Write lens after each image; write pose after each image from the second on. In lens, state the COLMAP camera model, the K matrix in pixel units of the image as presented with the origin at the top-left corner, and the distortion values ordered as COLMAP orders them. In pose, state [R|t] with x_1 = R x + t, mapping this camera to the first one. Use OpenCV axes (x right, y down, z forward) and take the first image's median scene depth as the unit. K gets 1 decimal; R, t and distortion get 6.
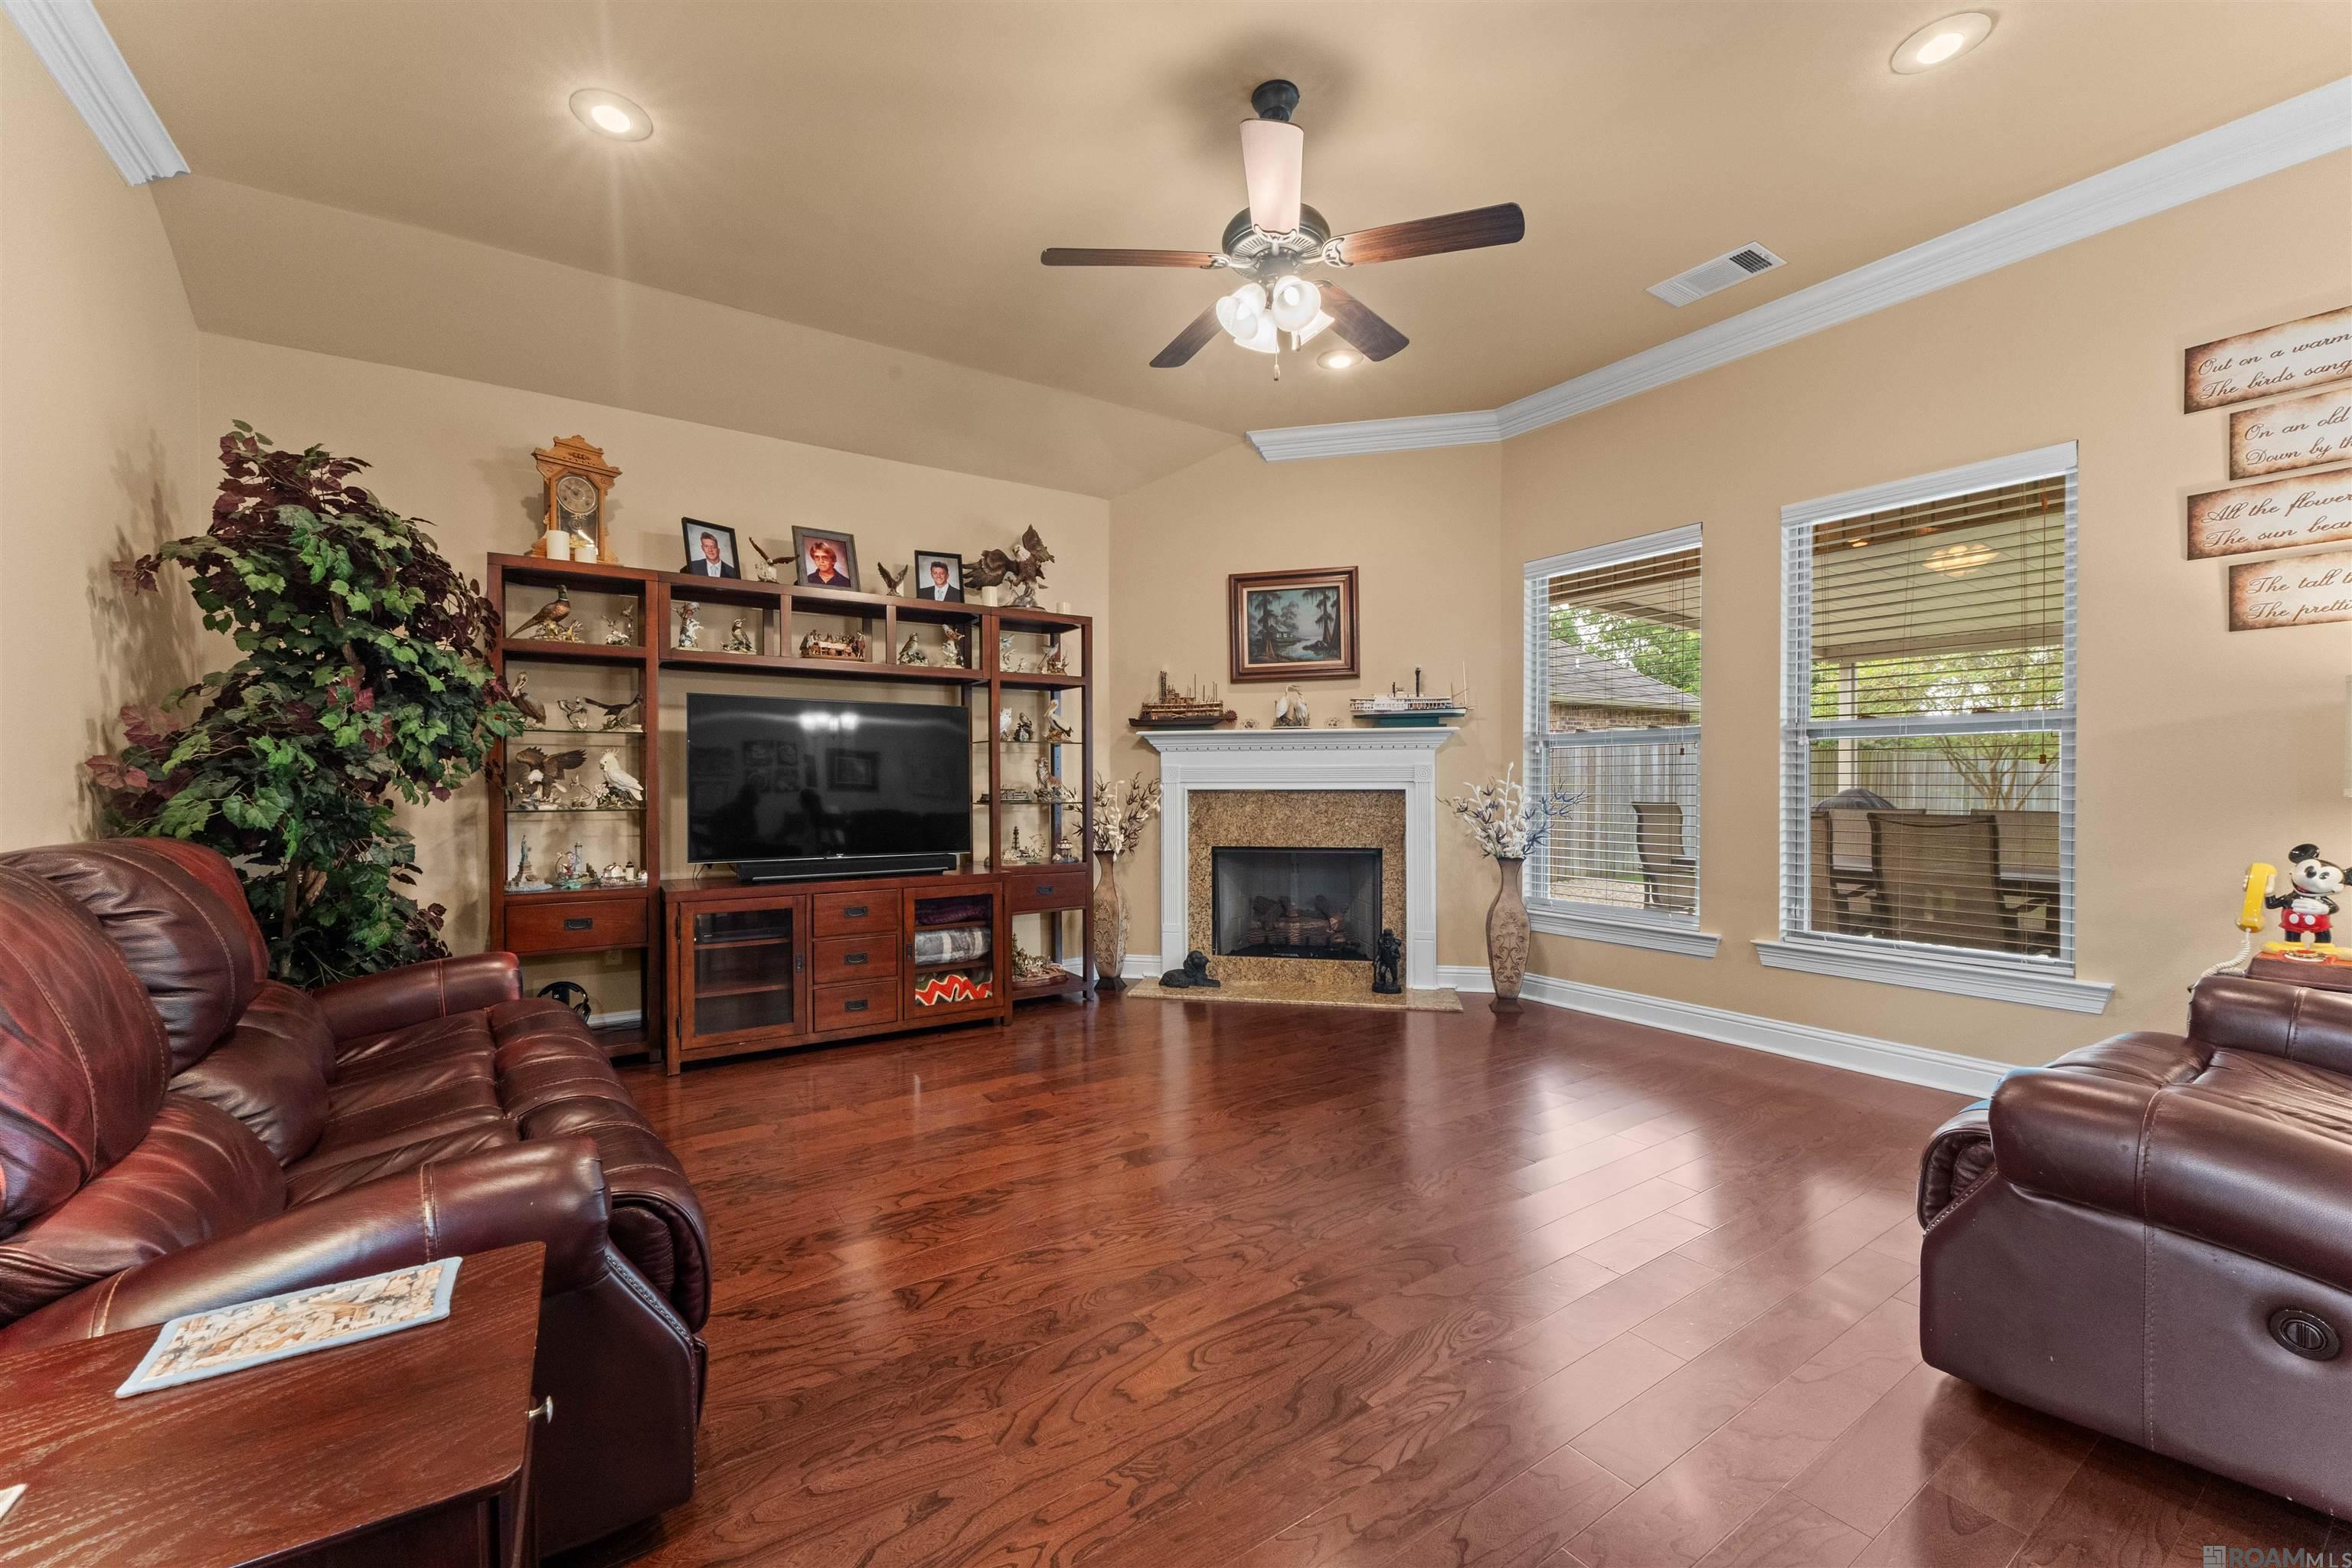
lens RADIAL K [[949.9, 0, 1156.0], [0, 949.9, 788.4], [0, 0, 1]] dist [-0.001136, 0.000451]
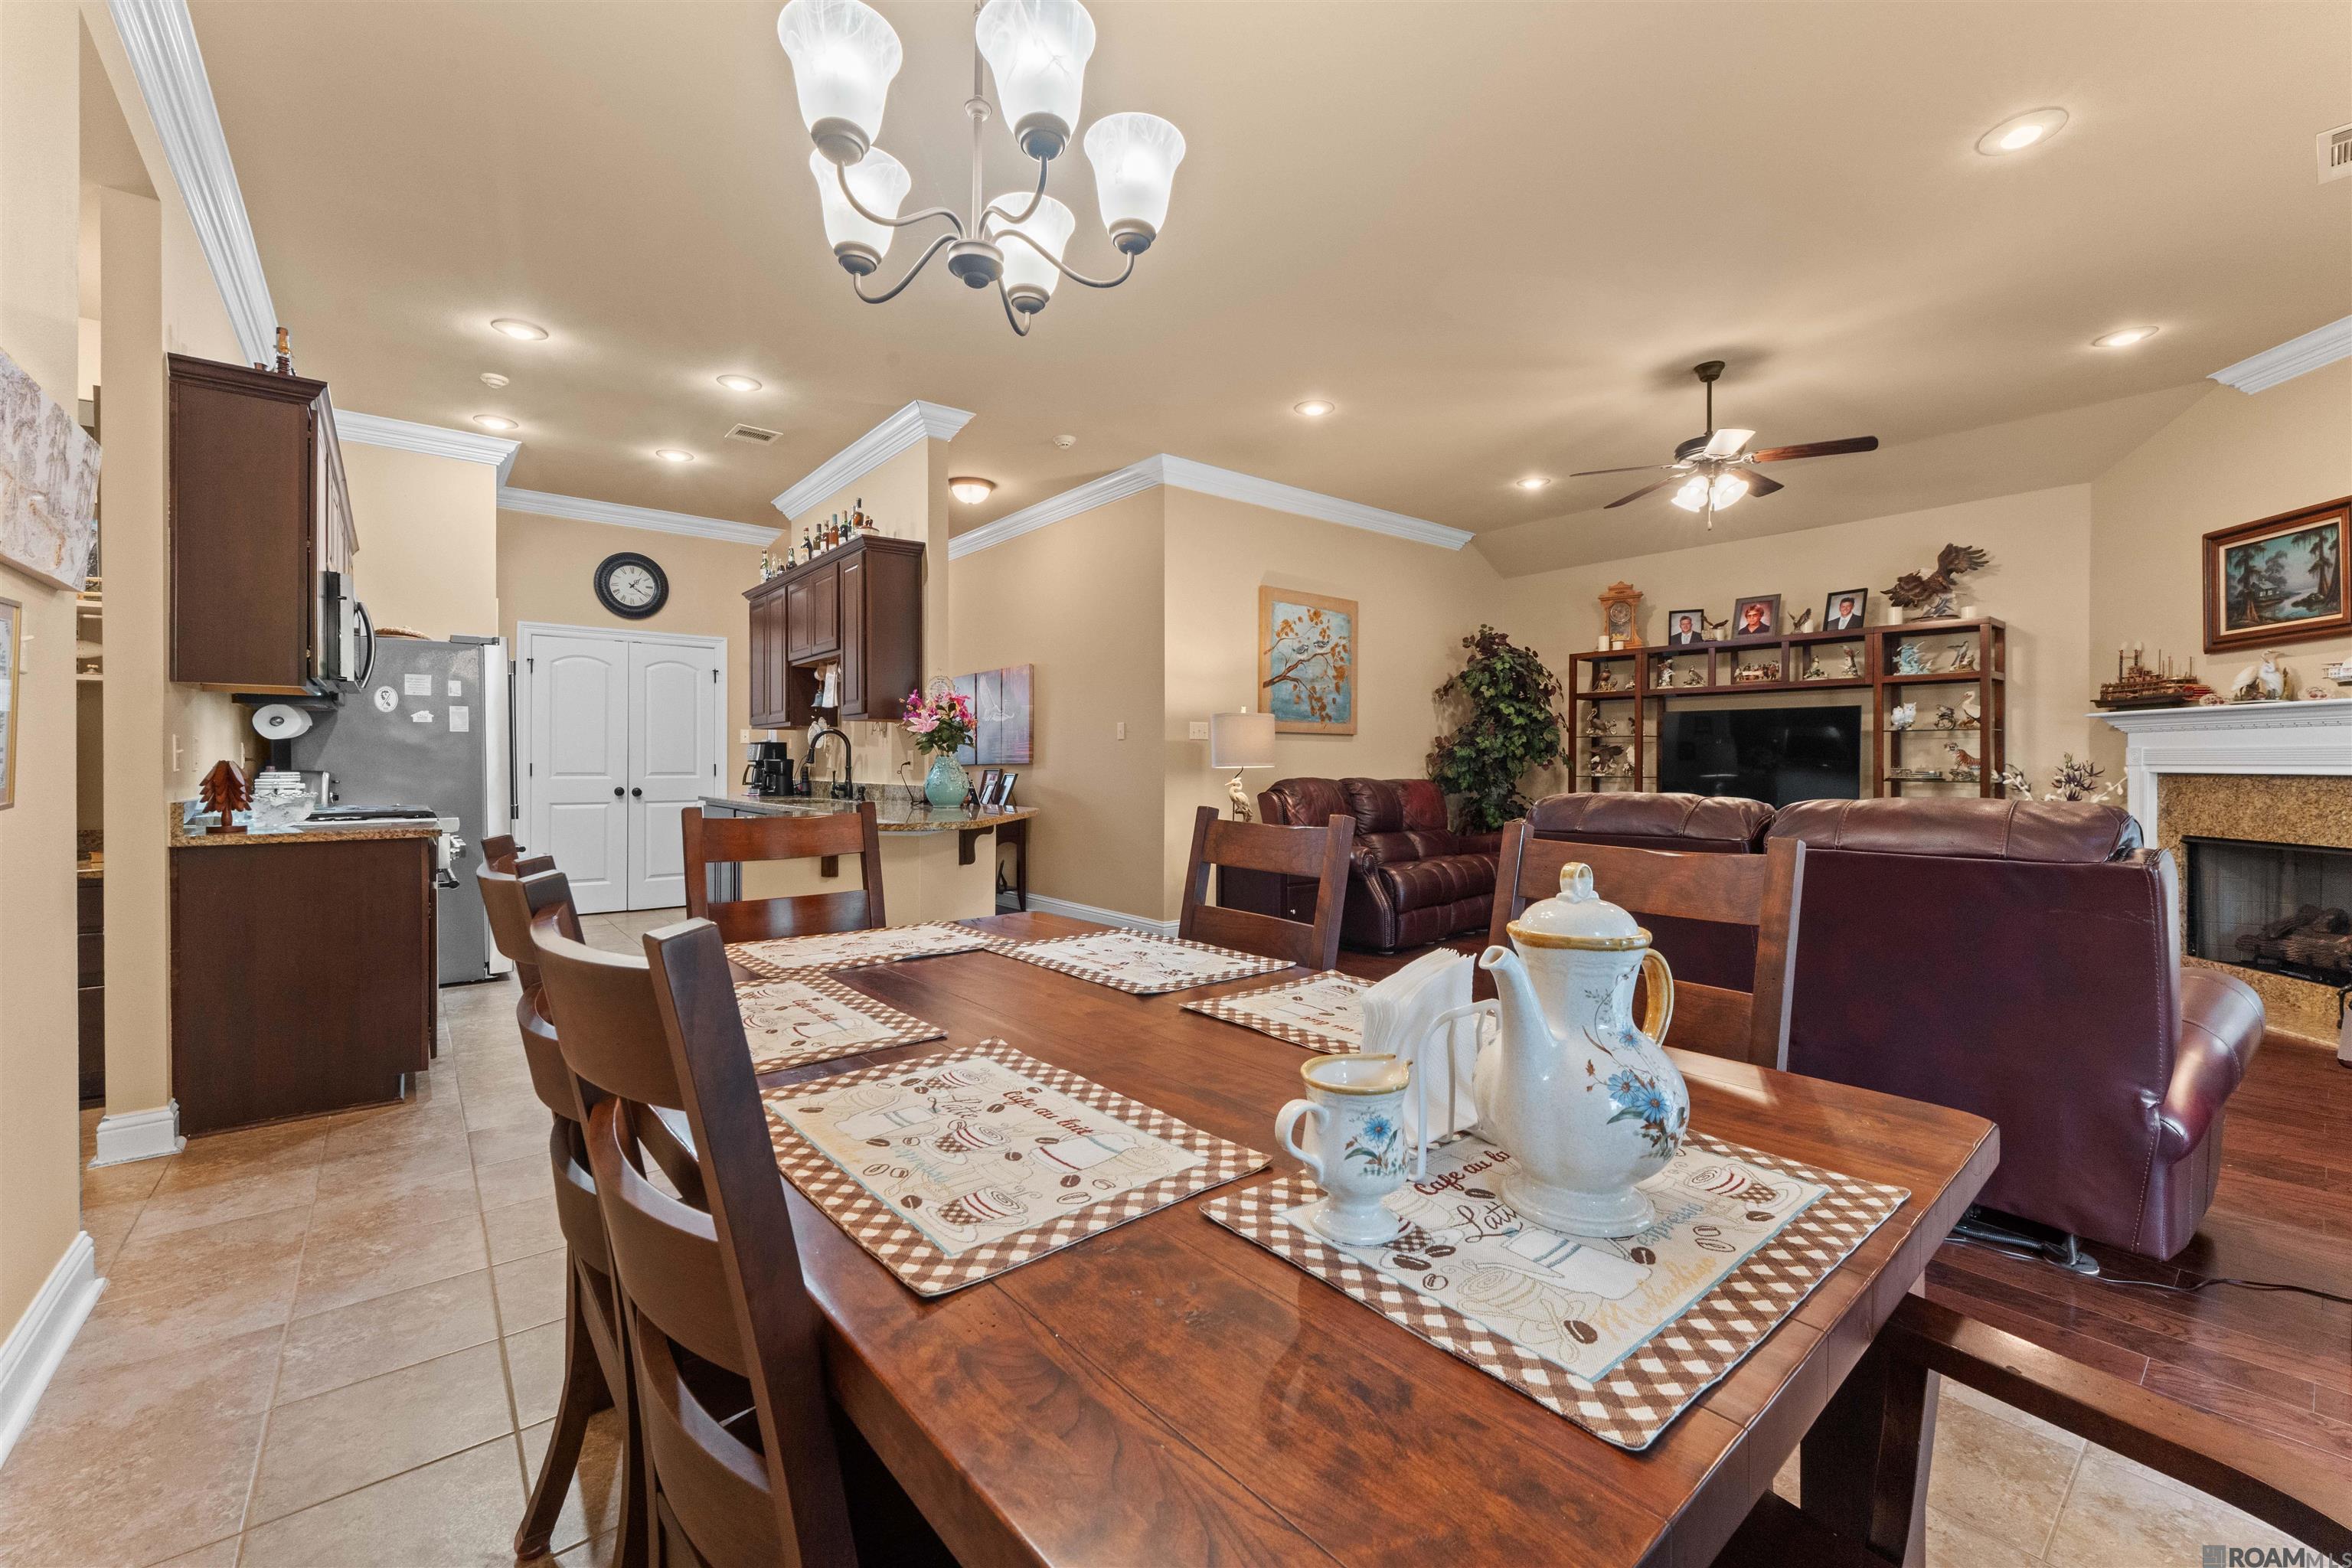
lens RADIAL K [[949.9, 0, 1175.1], [0, 949.9, 767.5], [0, 0, 1]] dist [-0.001136, 0.000451]
pose [[0.097450, 0.008500, -0.995204, 0.926903], [-0.009563, 0.999925, 0.007604, -0.001724], [0.995195, 0.008776, 0.097524, -0.060244]]
